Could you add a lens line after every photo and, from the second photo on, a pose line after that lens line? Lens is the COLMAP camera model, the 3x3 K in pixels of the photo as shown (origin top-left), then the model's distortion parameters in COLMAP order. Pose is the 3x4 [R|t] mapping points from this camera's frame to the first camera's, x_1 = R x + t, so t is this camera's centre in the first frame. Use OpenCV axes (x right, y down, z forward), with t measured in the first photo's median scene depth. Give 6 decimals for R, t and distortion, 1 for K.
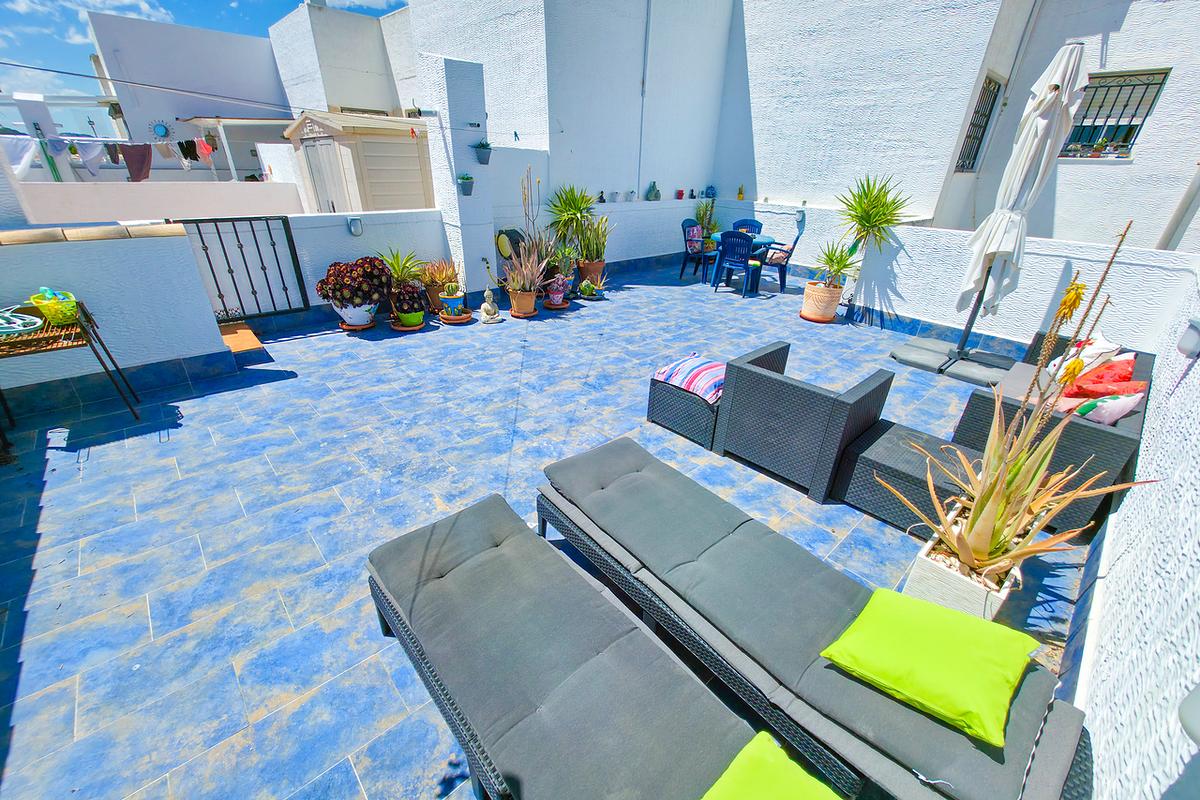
lens RADIAL K [[481.0, 0, 600.7], [0, 481.0, 405.2], [0, 0, 1]] dist [0.001065, -0.000694]
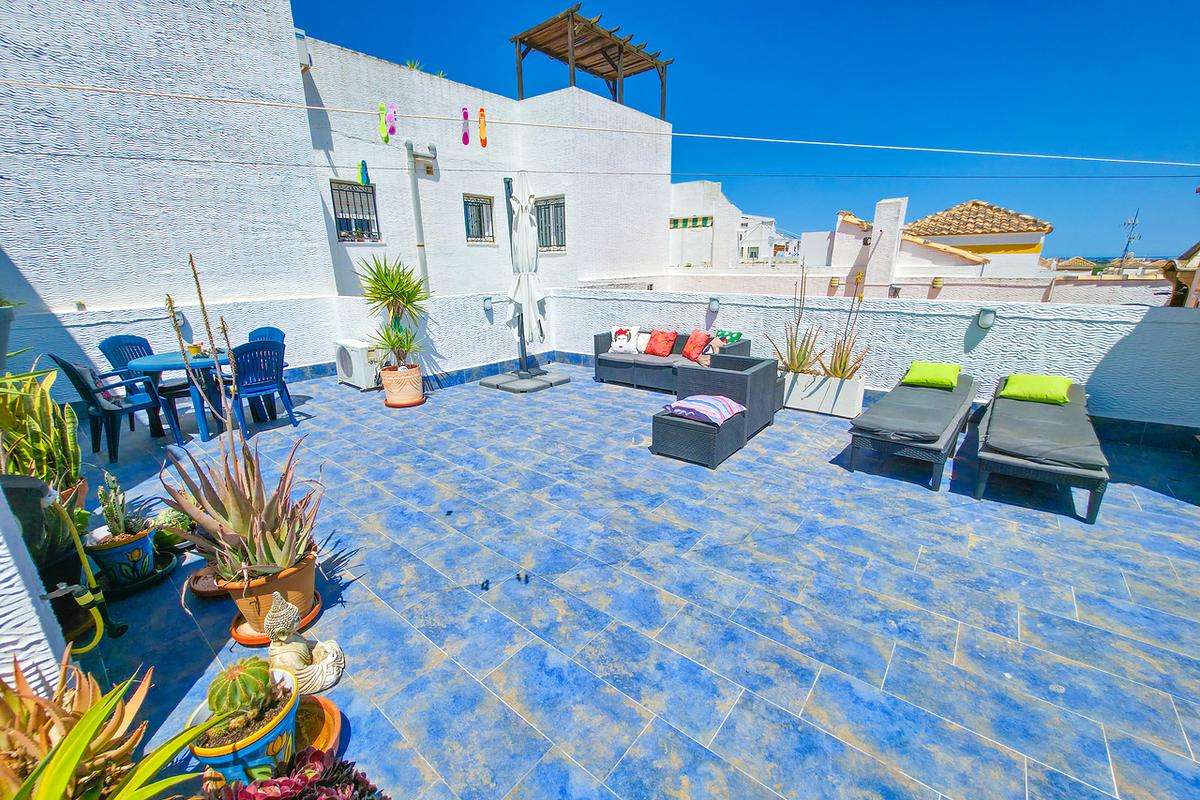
lens RADIAL K [[481.0, 0, 603.0], [0, 481.0, 405.1], [0, 0, 1]] dist [0.001065, -0.000694]
pose [[-0.144834, -0.310942, 0.939329, -0.555808], [0.458685, 0.820070, 0.342188, -0.380384], [-0.876716, 0.480417, 0.023851, 0.776294]]
